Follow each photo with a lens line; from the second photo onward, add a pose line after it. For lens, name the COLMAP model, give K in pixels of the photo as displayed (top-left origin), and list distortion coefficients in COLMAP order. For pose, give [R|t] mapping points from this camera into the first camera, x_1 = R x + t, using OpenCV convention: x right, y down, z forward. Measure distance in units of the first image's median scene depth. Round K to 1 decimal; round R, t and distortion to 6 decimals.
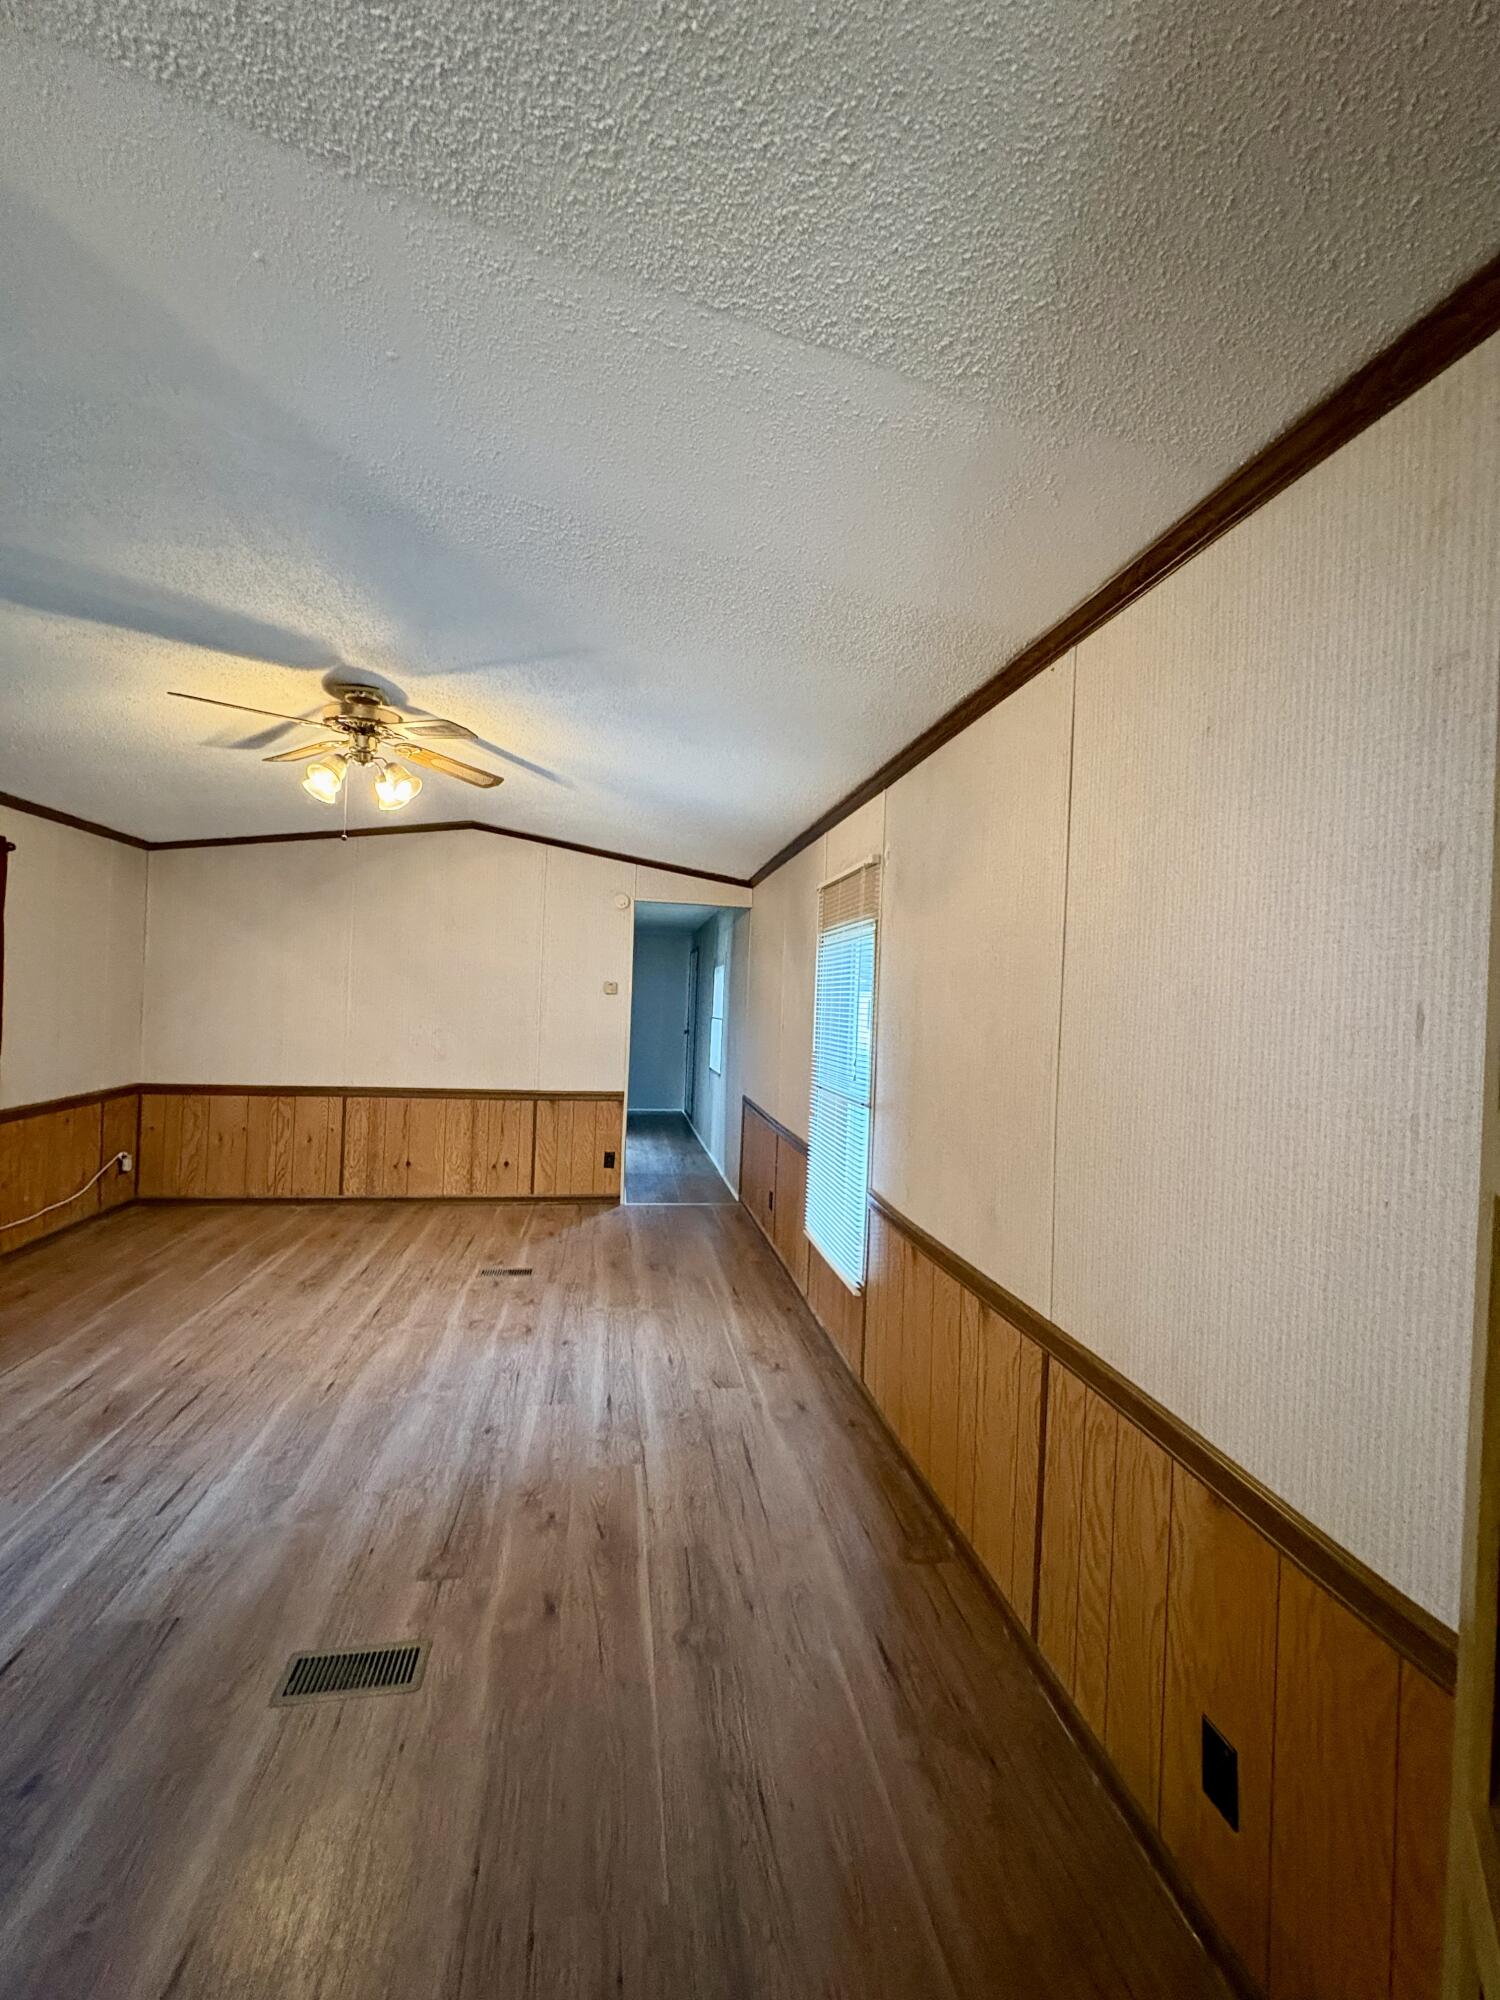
lens RADIAL K [[801.1, 0, 750.0], [0, 801.1, 1000.0], [0, 0, 1]] dist [0.000227, 0.000071]
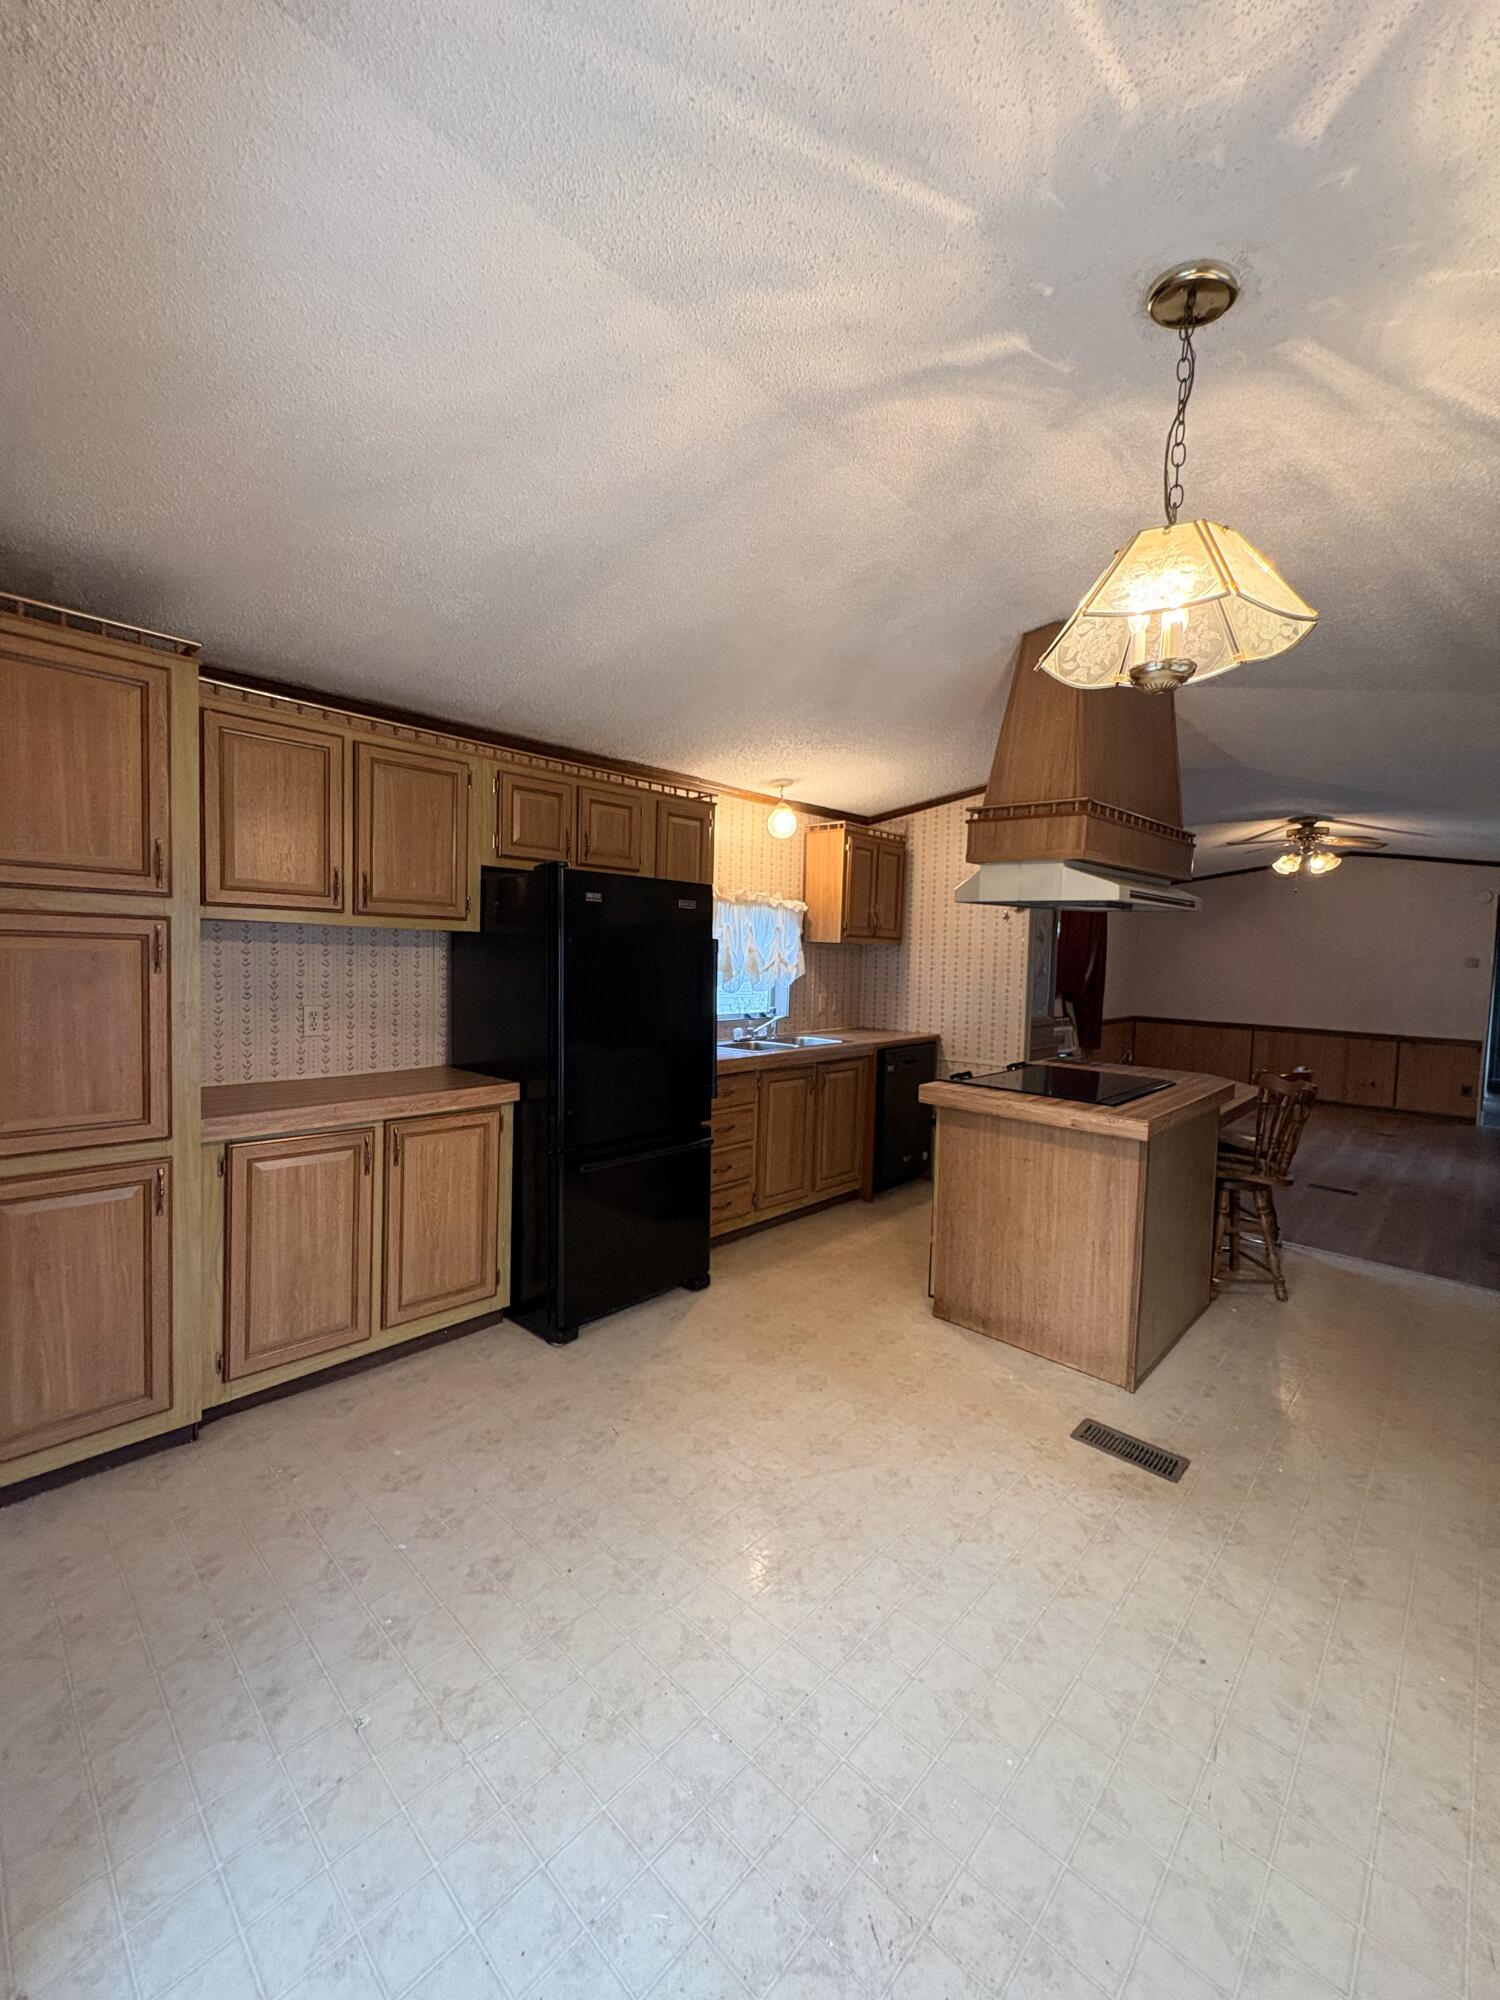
lens RADIAL K [[801.1, 0, 750.0], [0, 801.1, 1000.0], [0, 0, 1]] dist [0.000227, 0.000071]
pose [[0.600219, 0.029415, -0.799295, 0.178669], [-0.009019, 0.999509, 0.030011, 0.019045], [0.799785, -0.010804, 0.600190, -0.789489]]
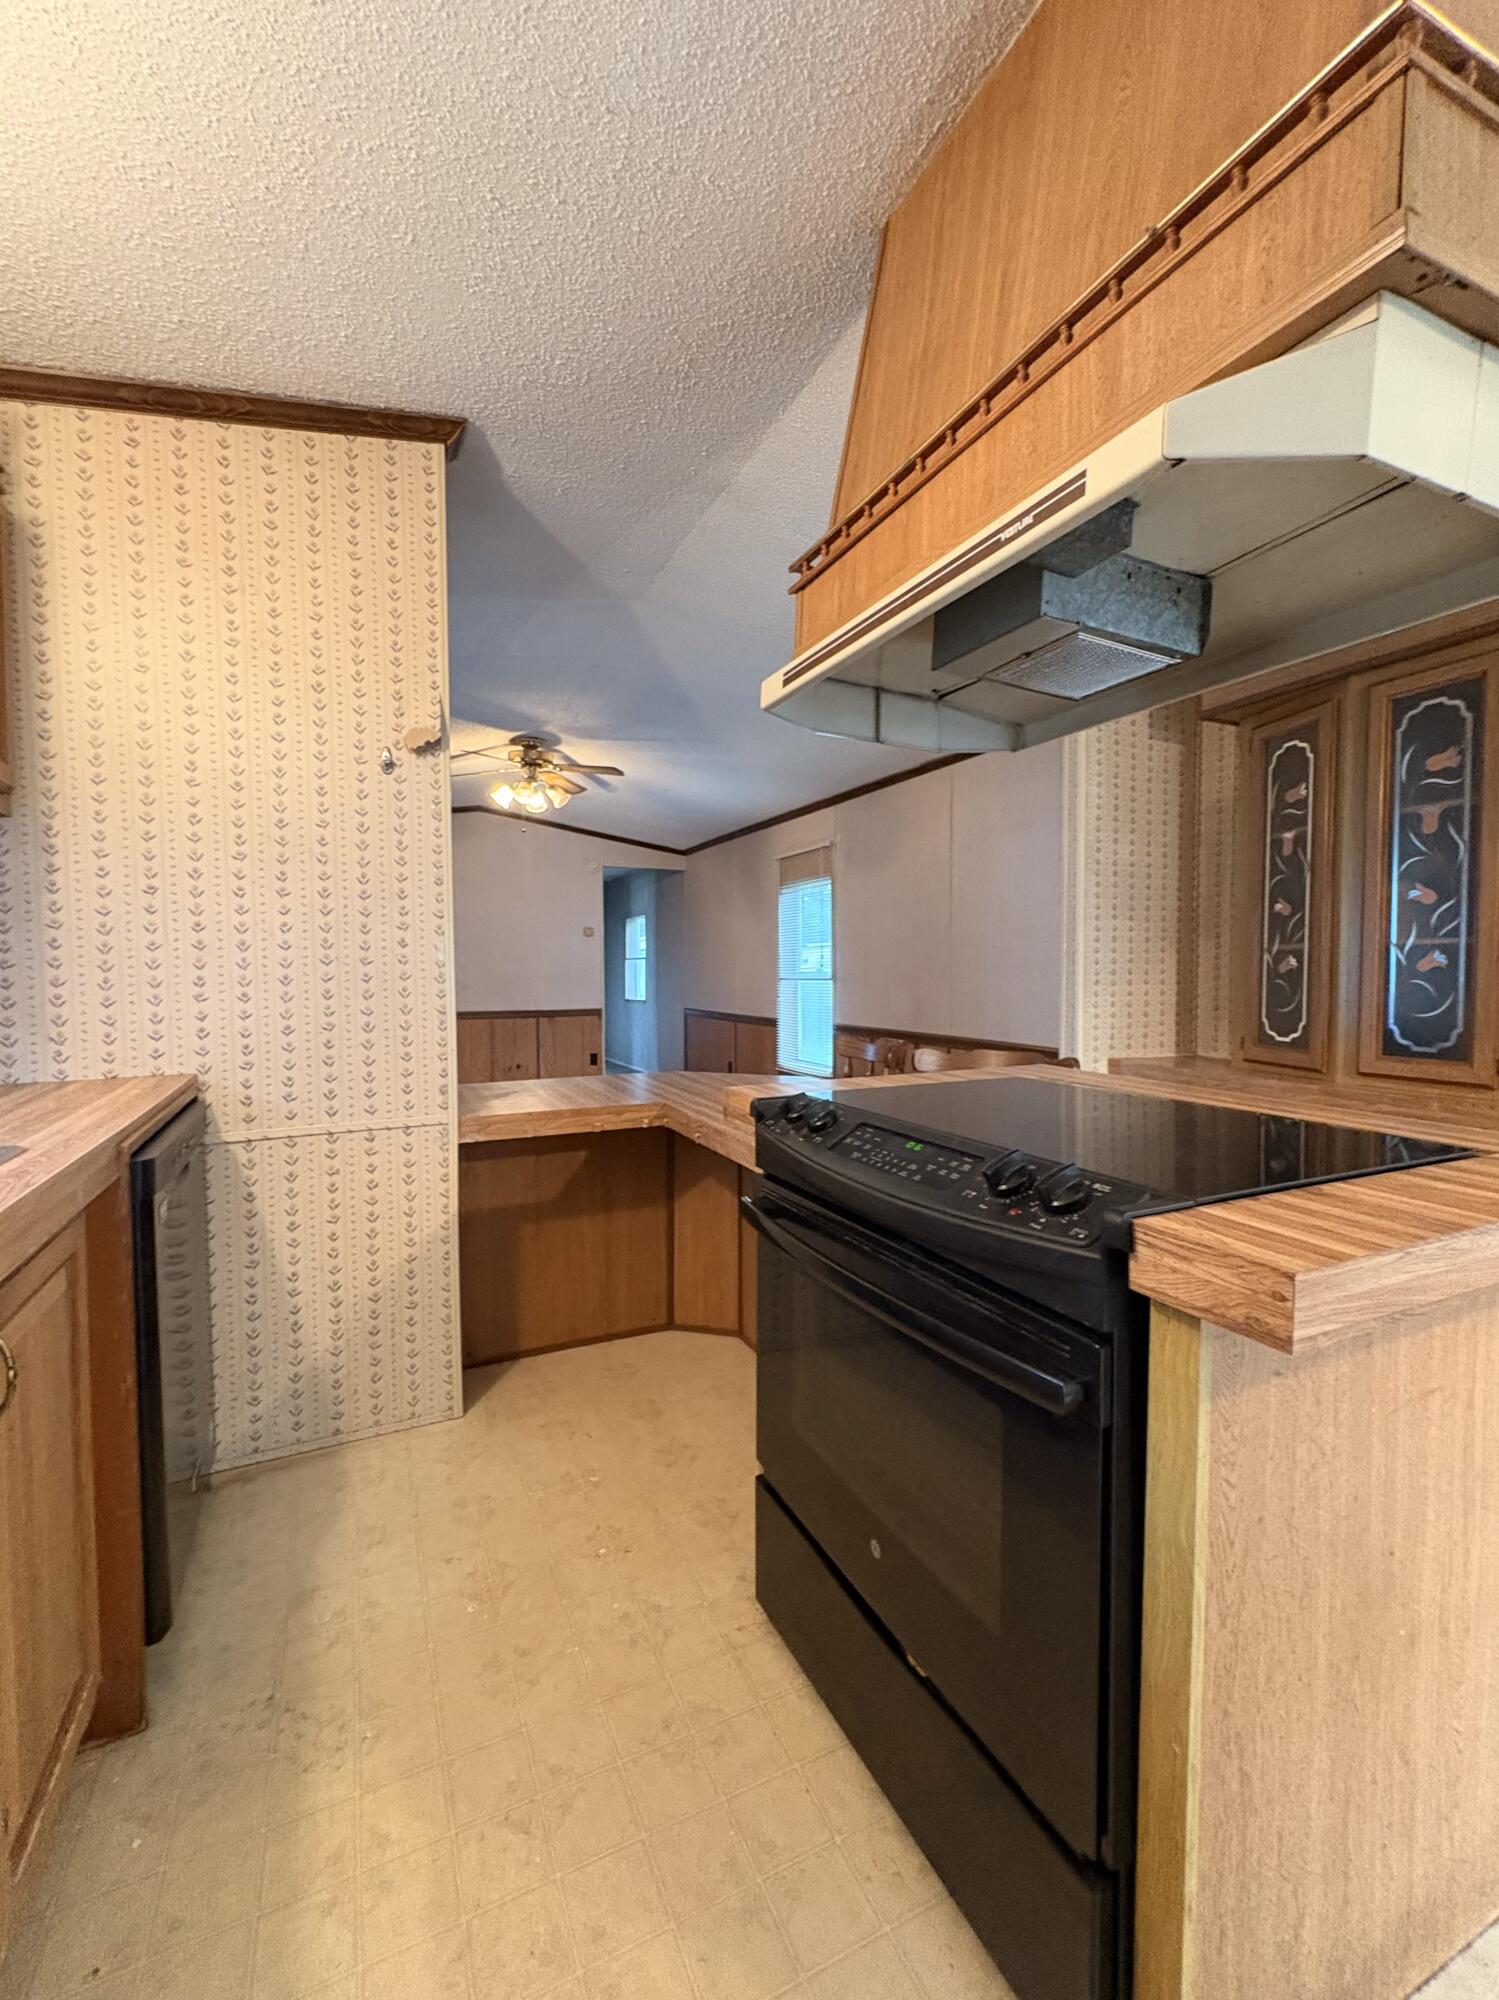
lens RADIAL K [[844.7, 0, 749.5], [0, 844.7, 1000.0], [0, 0, 1]] dist [-0.001371, -0.000086]
pose [[0.964123, -0.048526, 0.260984, -0.299566], [0.037918, 0.998243, 0.045532, 0.046906], [-0.262735, -0.034002, 0.964269, -0.453193]]
